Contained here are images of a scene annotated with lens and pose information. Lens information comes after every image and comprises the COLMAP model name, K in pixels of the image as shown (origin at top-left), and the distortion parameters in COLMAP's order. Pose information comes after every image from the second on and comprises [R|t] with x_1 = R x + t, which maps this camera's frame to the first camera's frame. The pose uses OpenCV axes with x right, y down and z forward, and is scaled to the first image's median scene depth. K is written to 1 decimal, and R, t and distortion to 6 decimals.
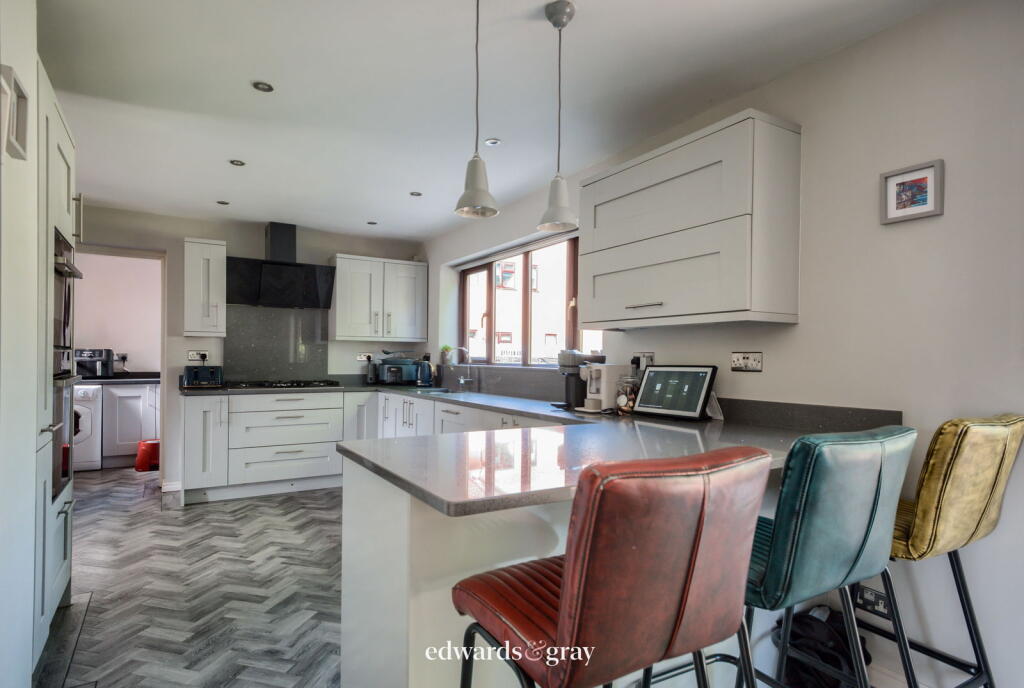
lens RADIAL K [[563.9, 0, 507.6], [0, 563.9, 363.1], [0, 0, 1]] dist [-0.001355, -0.000647]
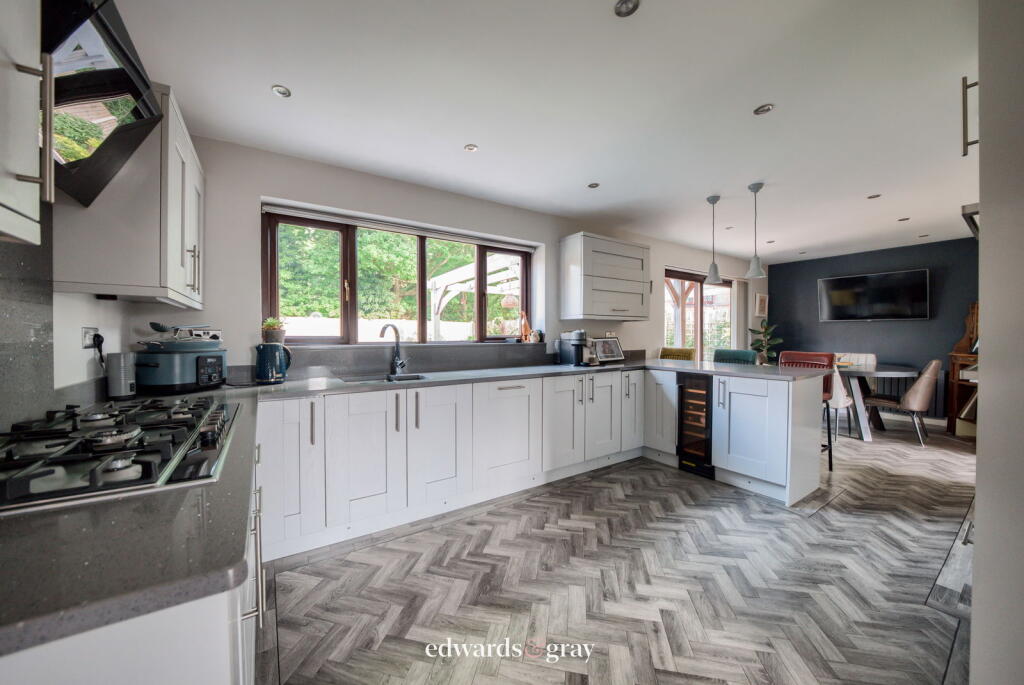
lens RADIAL K [[359.3, 0, 498.3], [0, 359.3, 339.5], [0, 0, 1]] dist [-0.024935, 0.000092]
pose [[-0.029076, -0.020715, 0.999363, -0.615383], [0.009927, 0.999730, 0.021011, -0.014304], [-0.999528, 0.010531, -0.028863, 0.834369]]
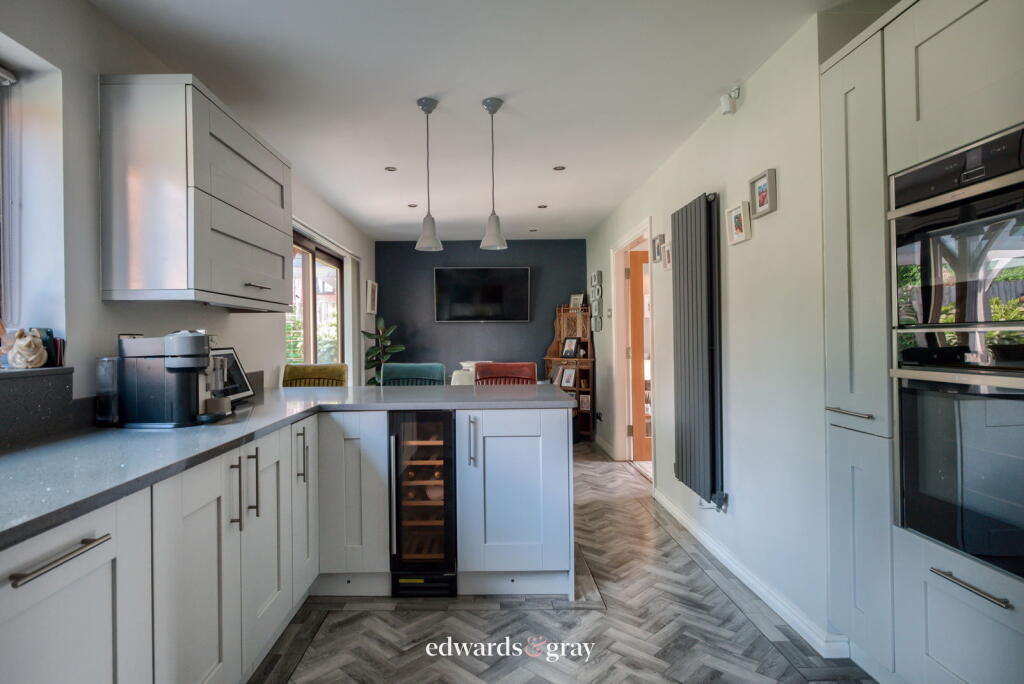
lens RADIAL K [[555.3, 0, 484.2], [0, 555.3, 337.2], [0, 0, 1]] dist [-0.001304, -0.000248]
pose [[-0.854416, 0.002946, 0.519581, -0.321906], [0.008585, 0.999927, 0.008448, -0.012129], [-0.519518, 0.011678, -0.854380, 0.893299]]
